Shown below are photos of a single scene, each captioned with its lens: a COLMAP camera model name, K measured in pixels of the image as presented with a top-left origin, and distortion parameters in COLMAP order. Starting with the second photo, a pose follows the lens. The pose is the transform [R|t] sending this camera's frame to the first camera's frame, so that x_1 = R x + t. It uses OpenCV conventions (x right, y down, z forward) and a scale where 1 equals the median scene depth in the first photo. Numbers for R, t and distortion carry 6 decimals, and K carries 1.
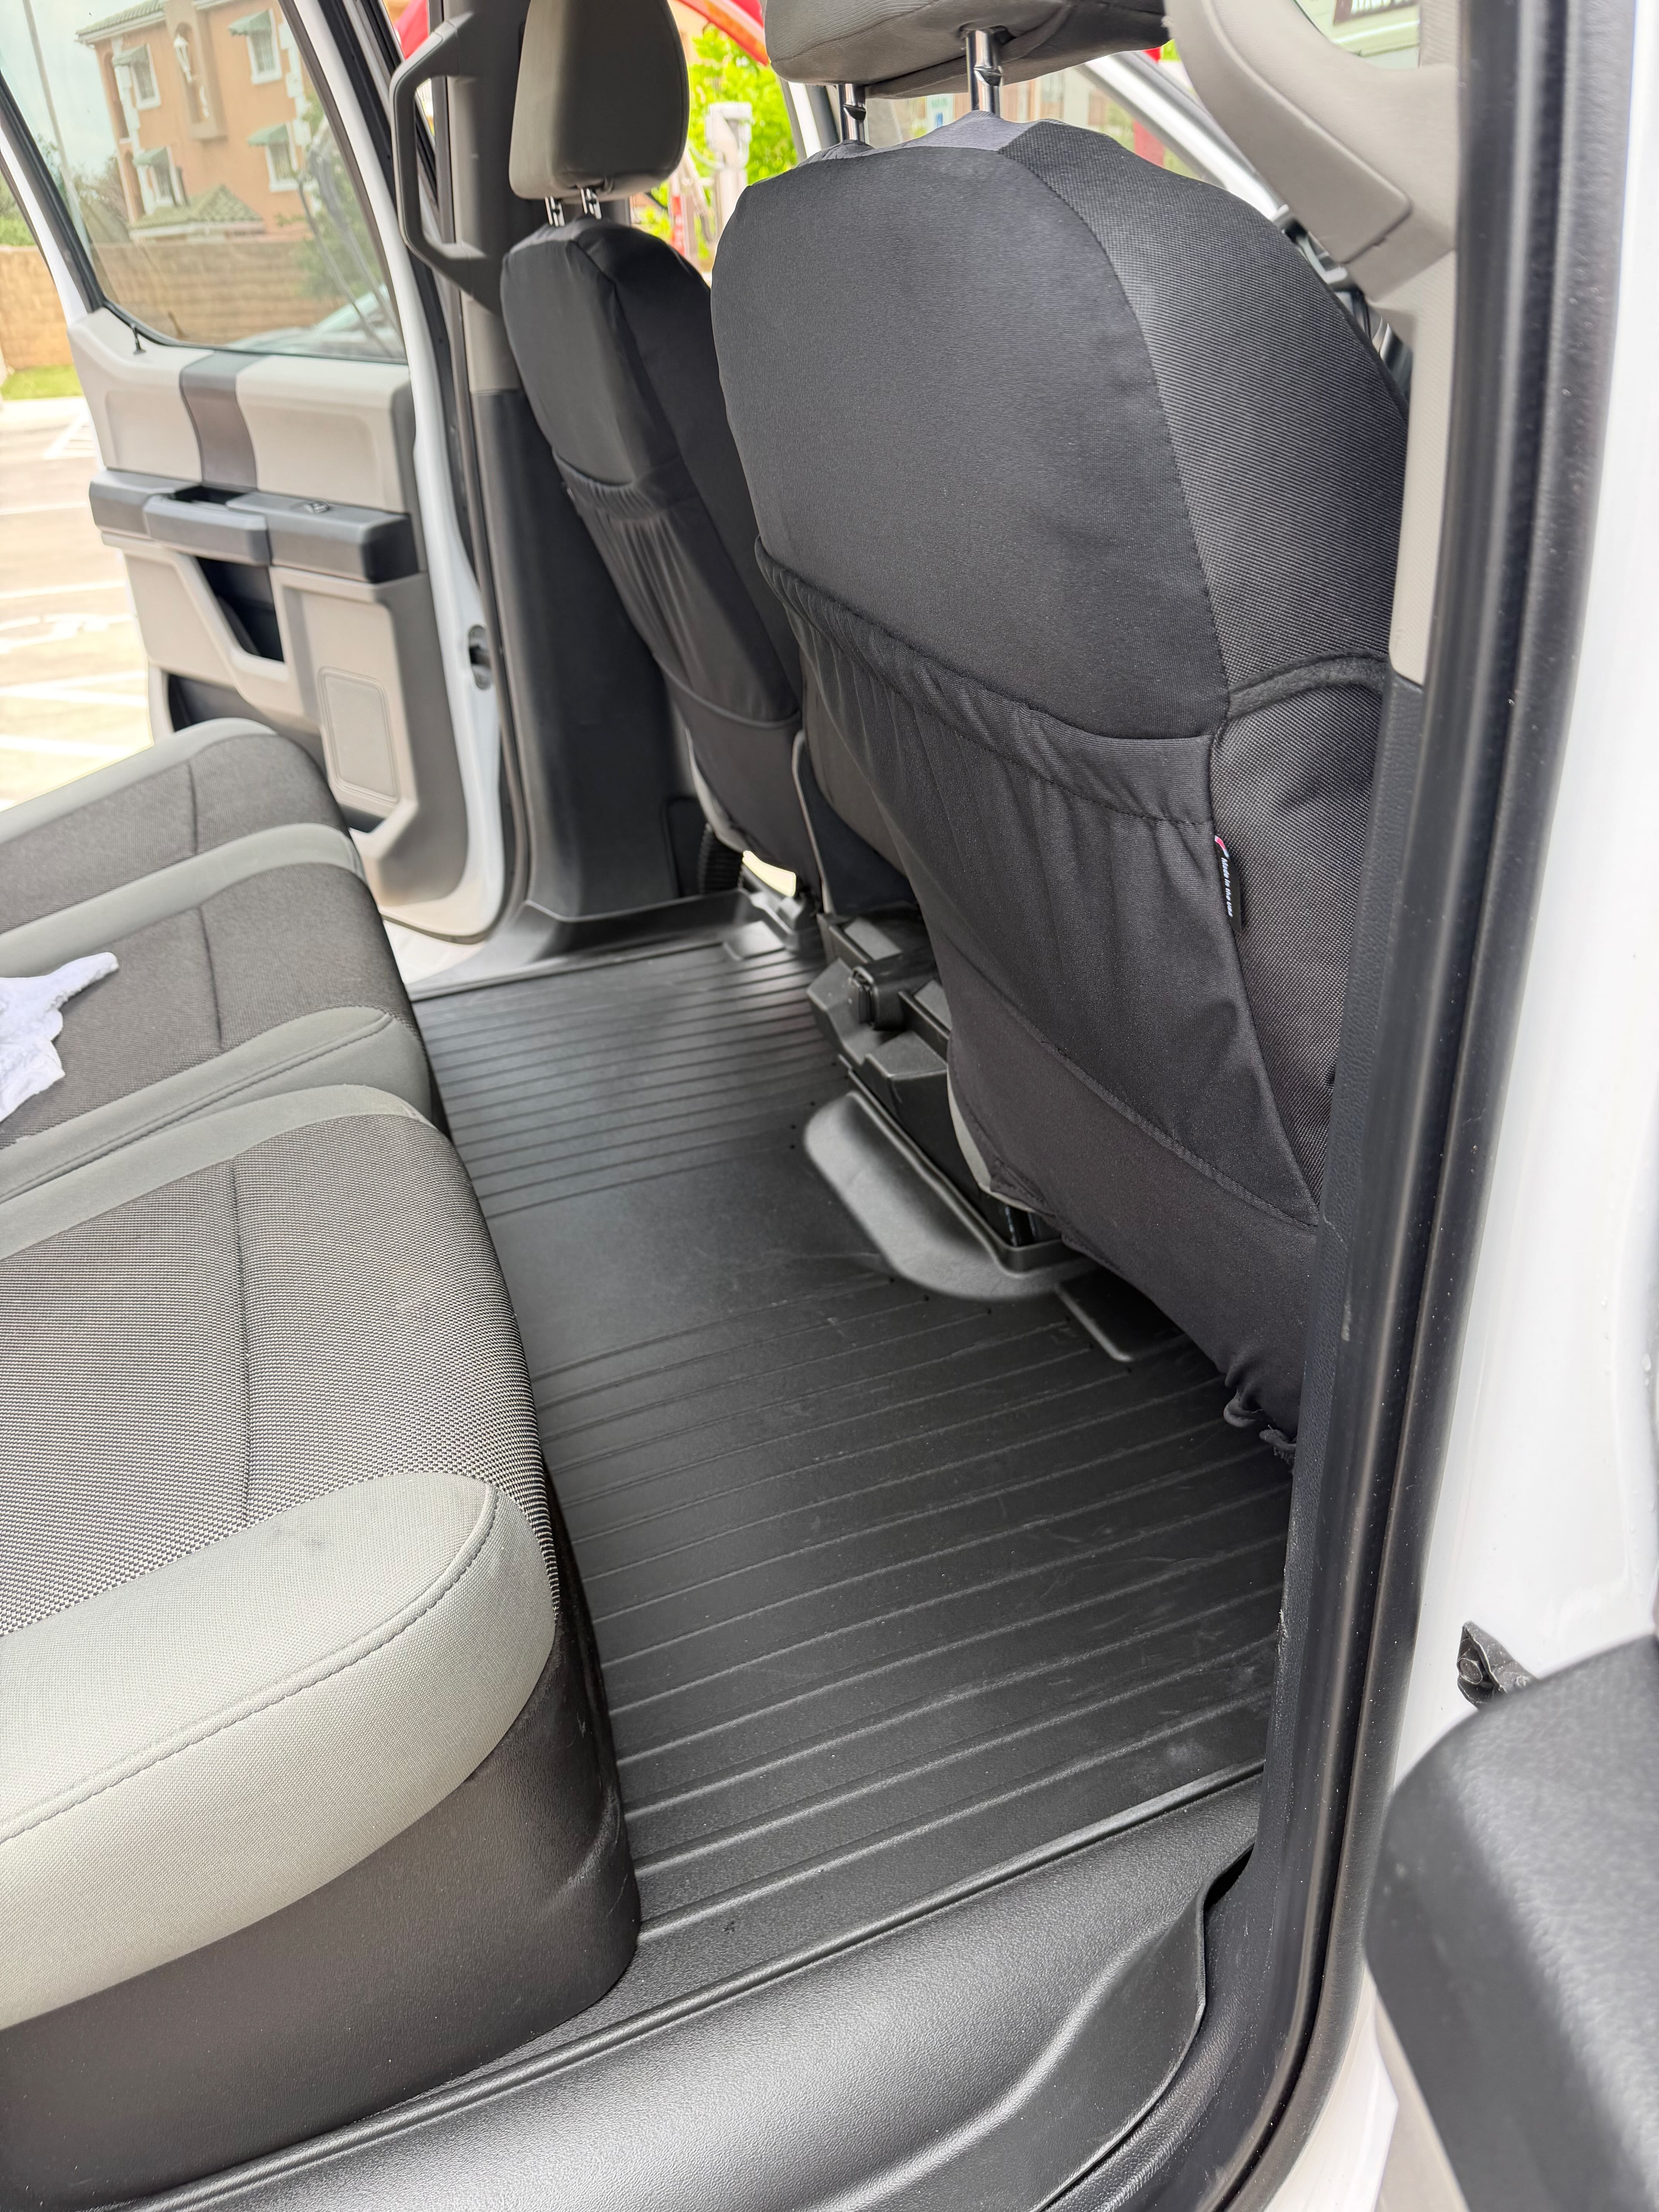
lens RADIAL K [[1555.1, 0, 842.1], [0, 1555.1, 1113.9], [0, 0, 1]] dist [0.034709, -0.048598]
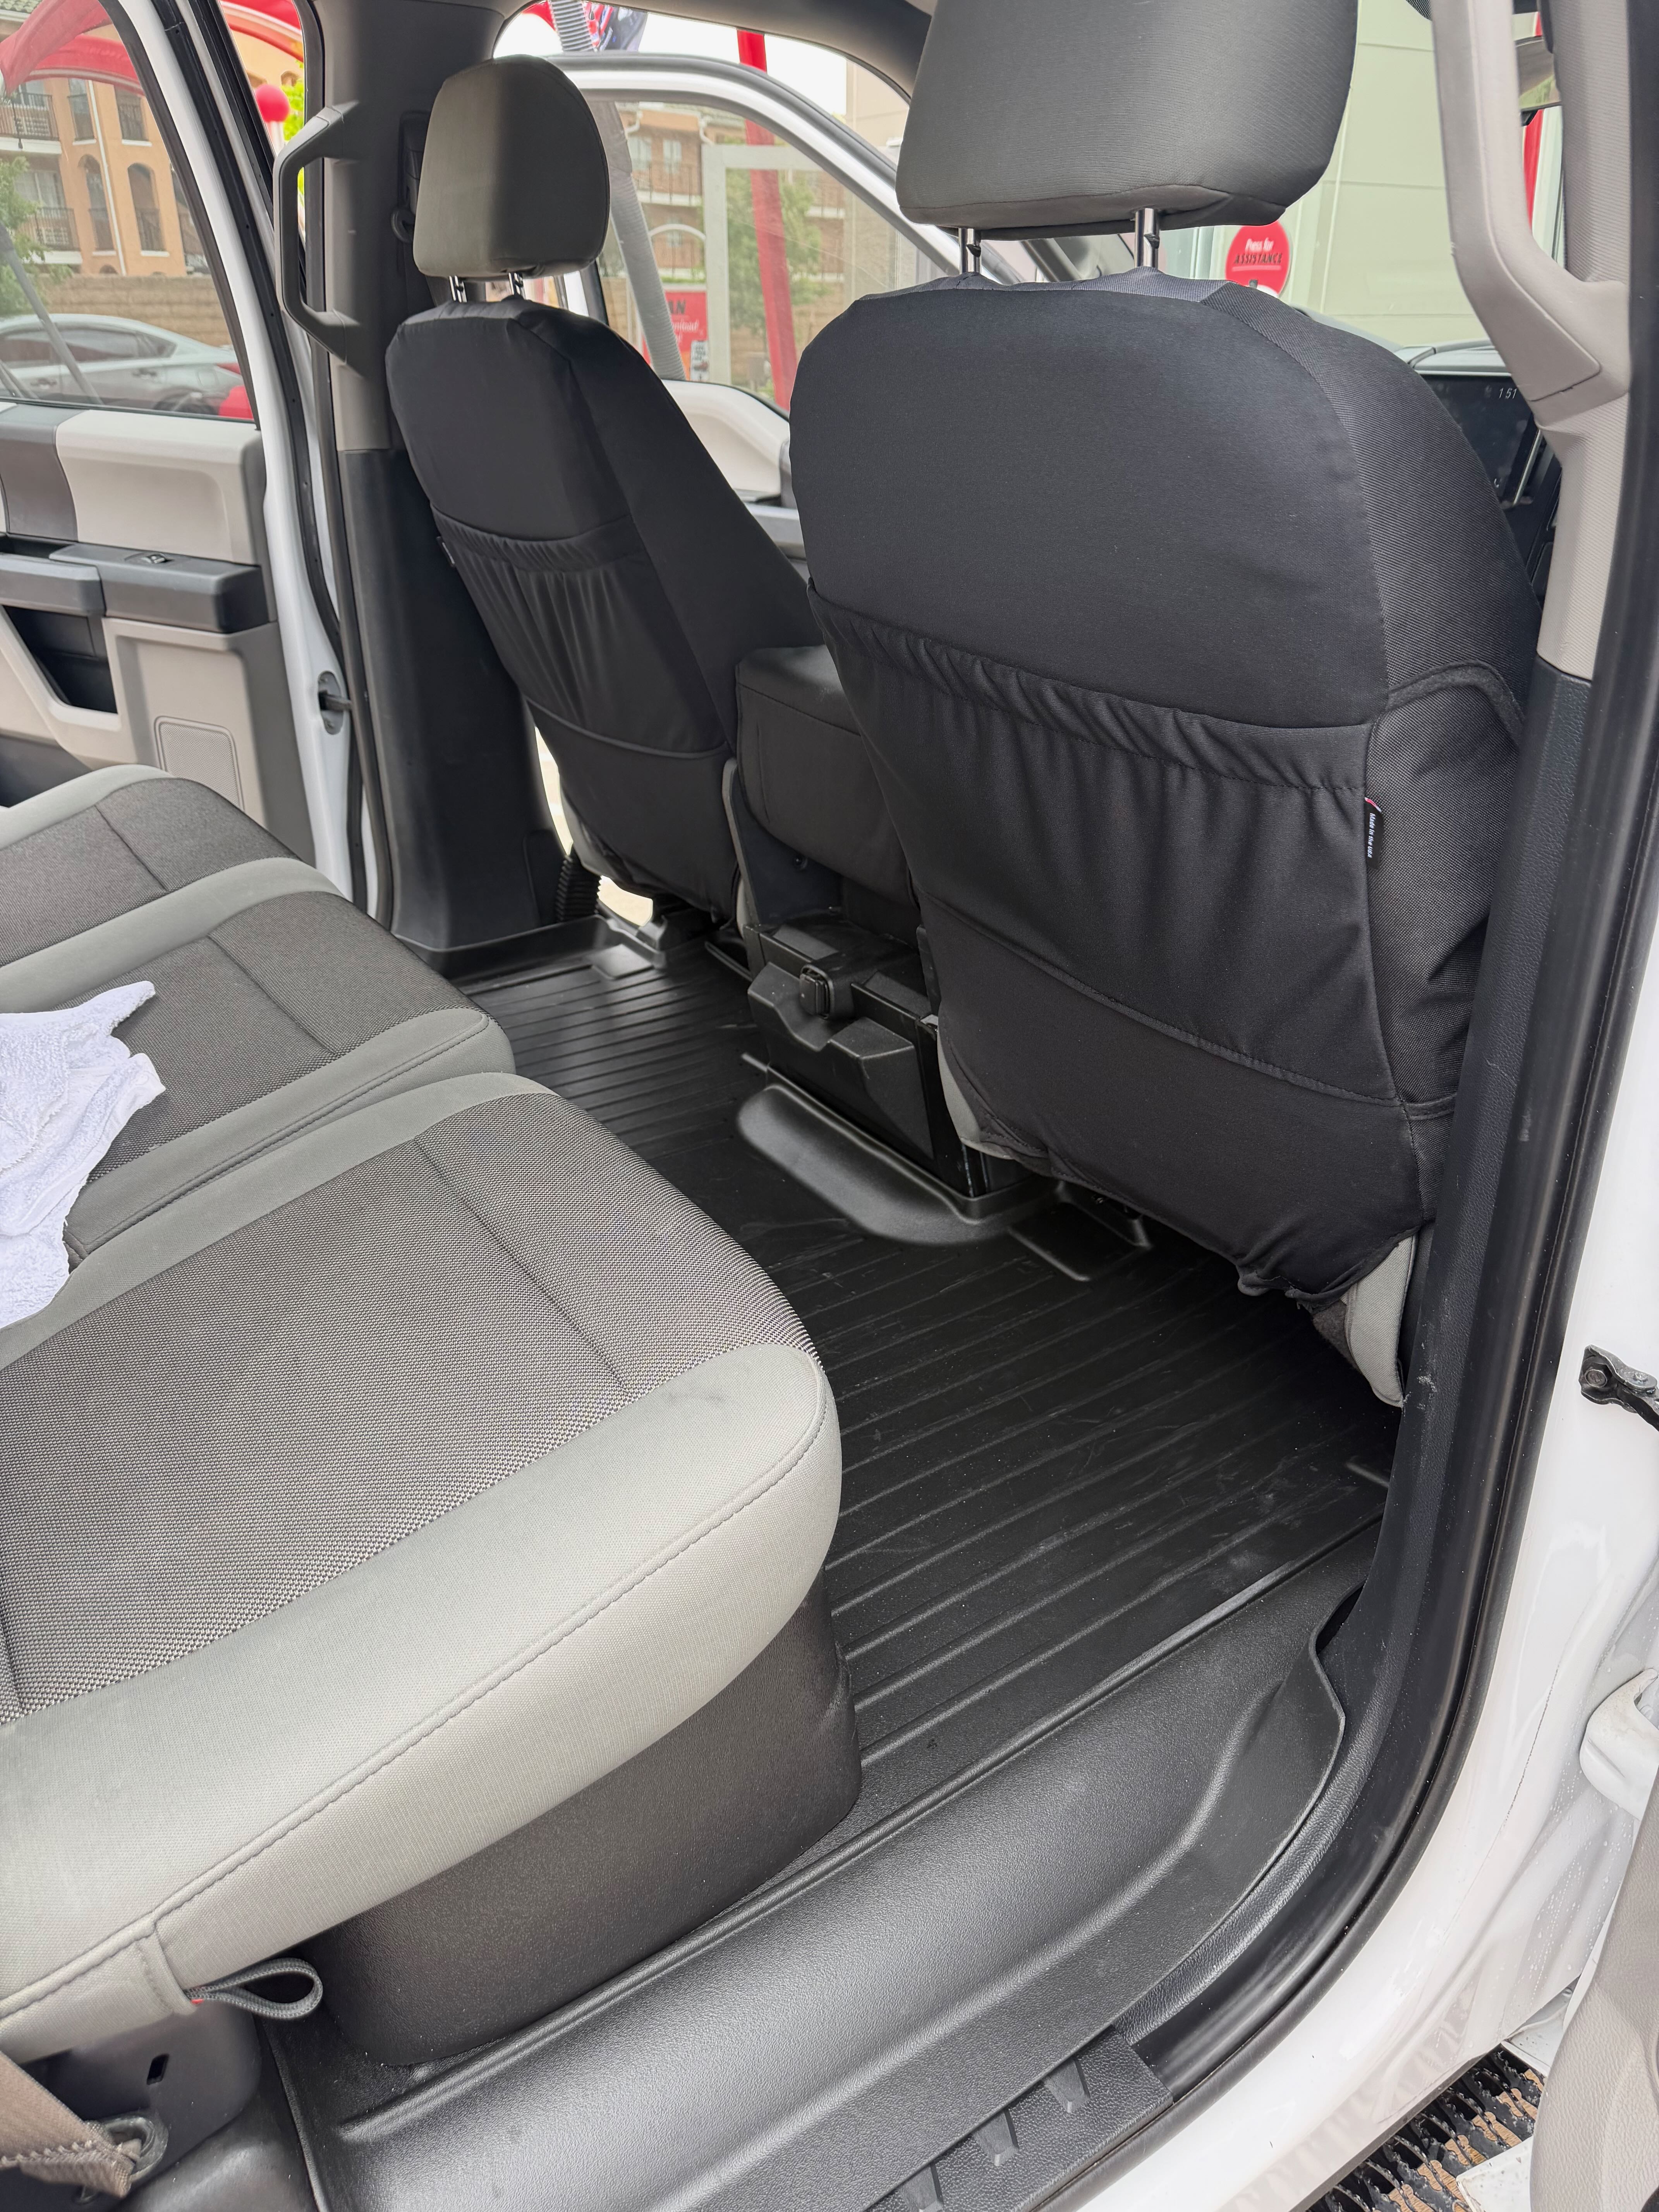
lens RADIAL K [[1555.1, 0, 812.6], [0, 1555.1, 1120.0], [0, 0, 1]] dist [0.034709, -0.048598]
pose [[0.974330, -0.073247, 0.212874, -0.274163], [0.078918, 0.996714, -0.018256, 0.045210], [-0.210838, 0.034587, 0.976909, -0.113796]]
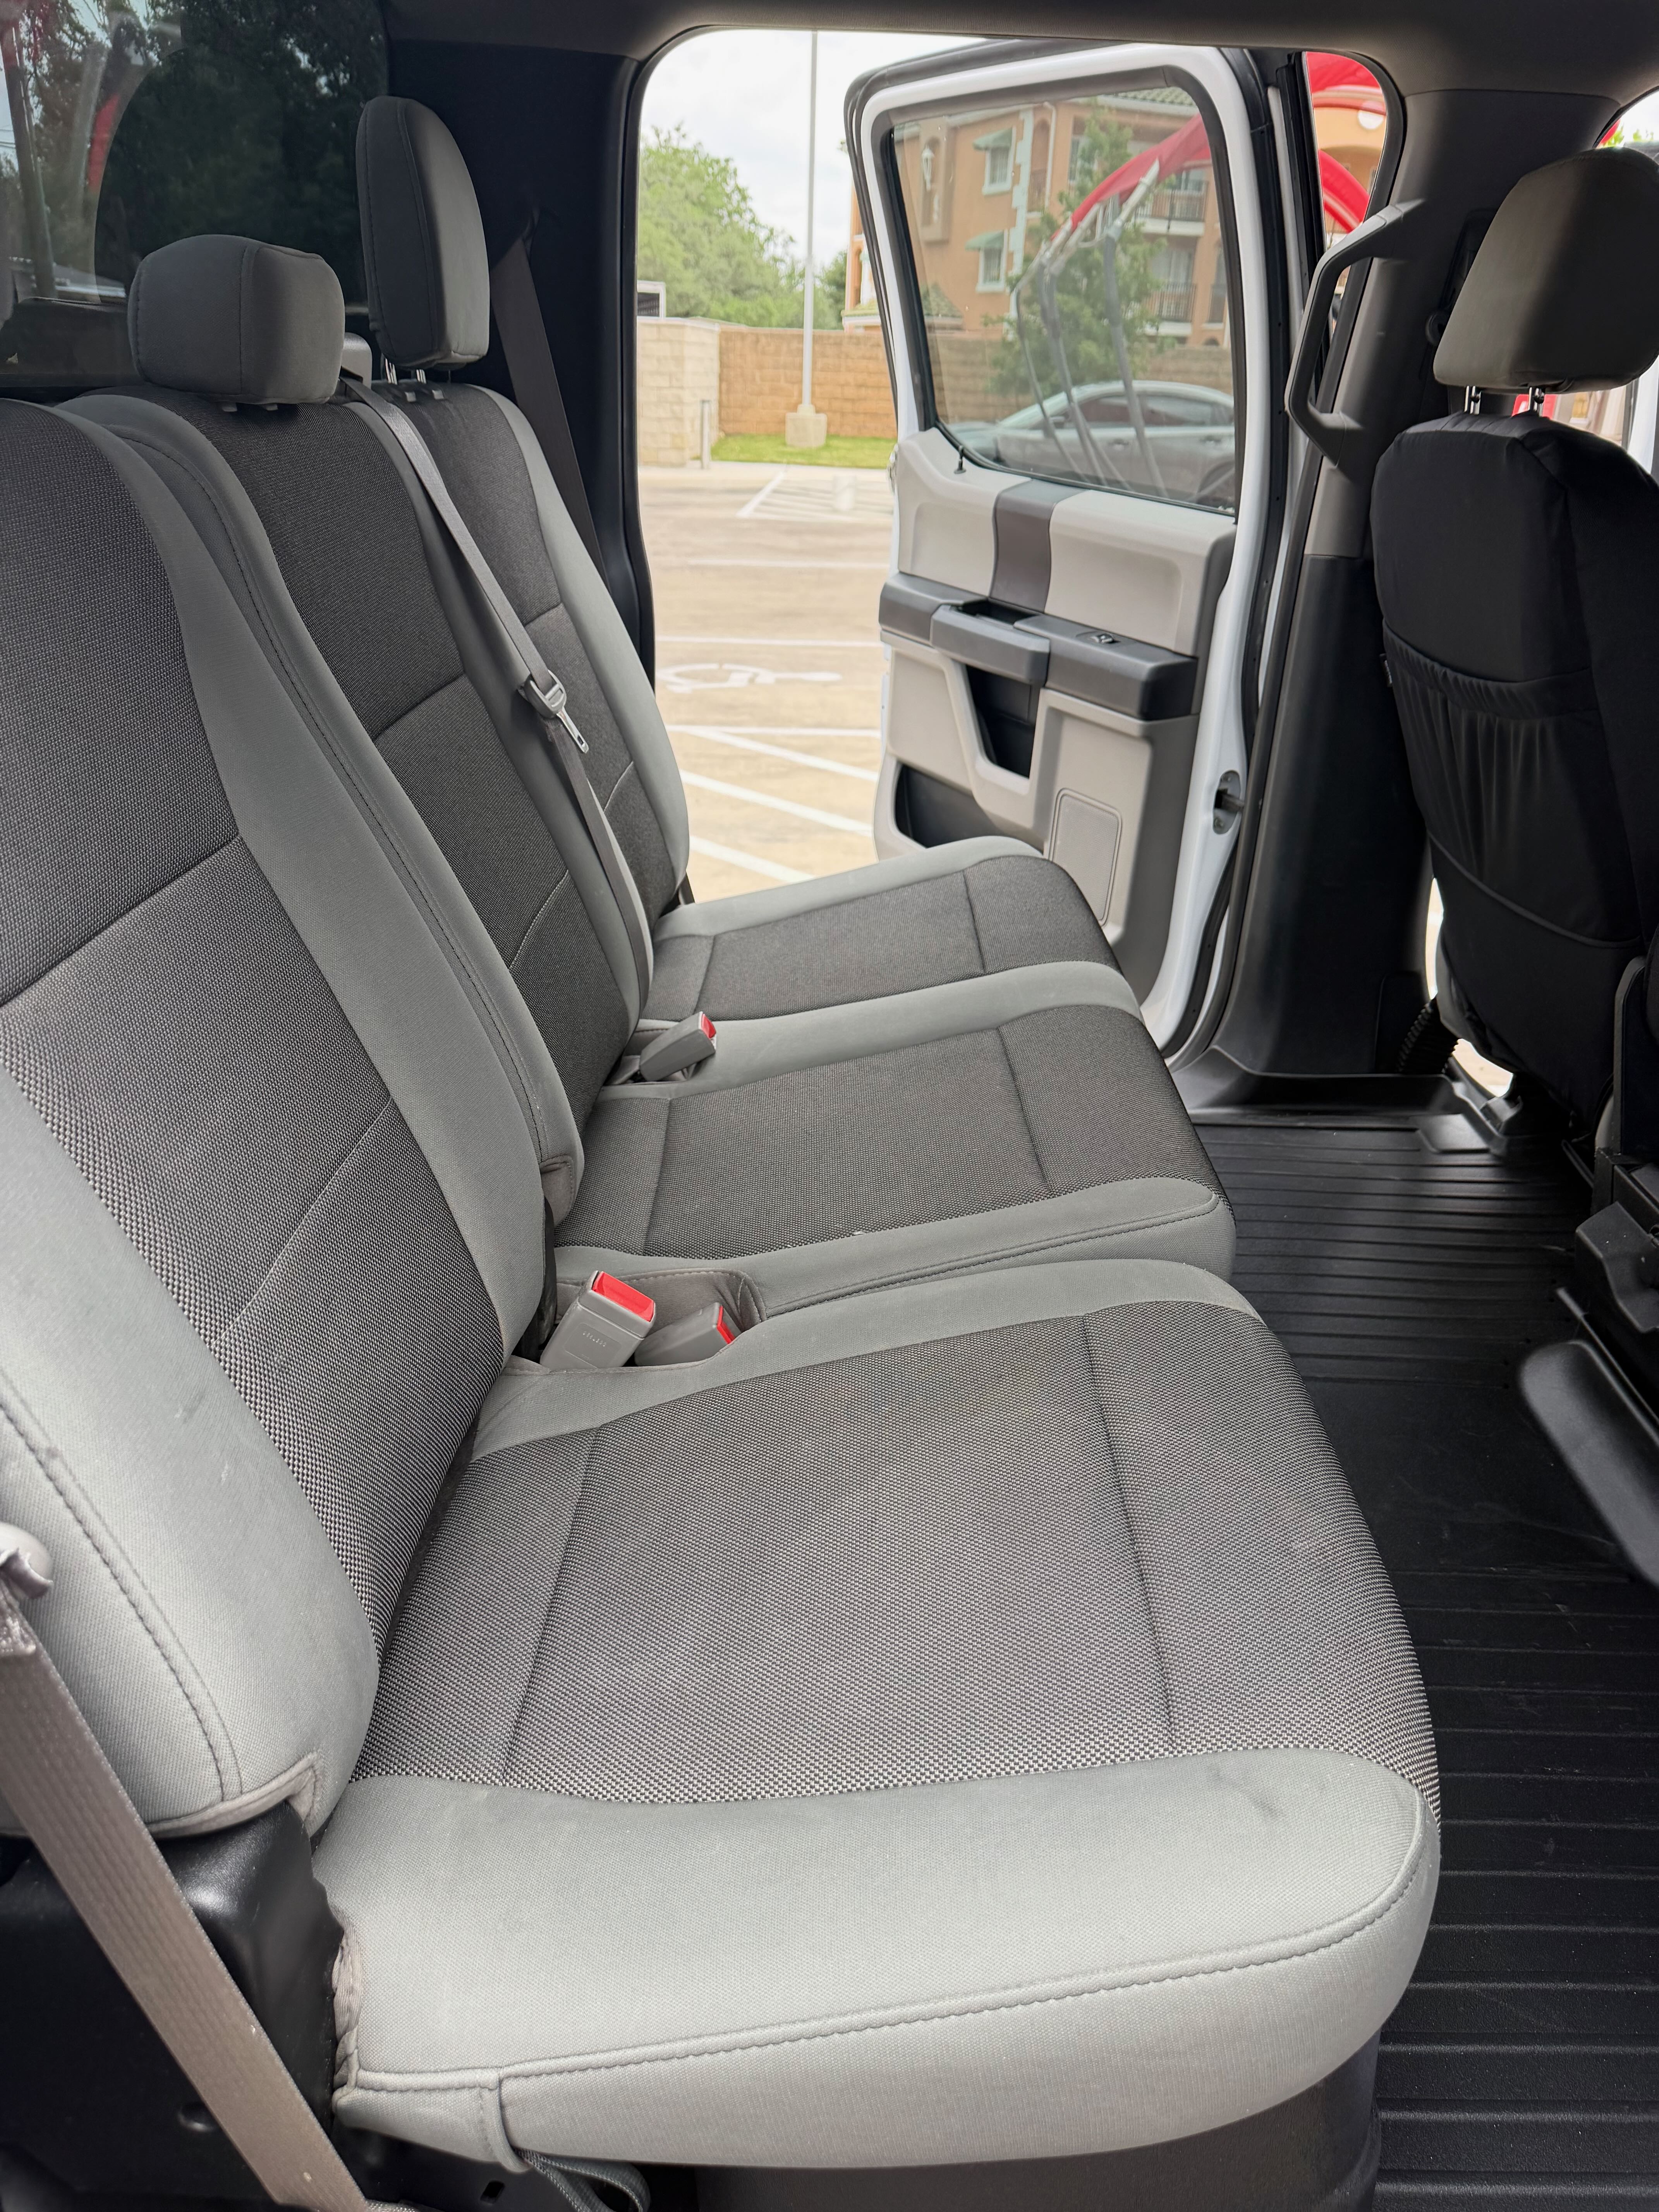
lens RADIAL K [[1555.1, 0, 829.5], [0, 1555.1, 1113.6], [0, 0, 1]] dist [0.034709, -0.048598]
pose [[0.929381, 0.215420, -0.299742, -0.212443], [-0.231097, 0.972775, -0.017424, -0.035603], [0.287827, 0.085463, 0.953861, -0.023780]]
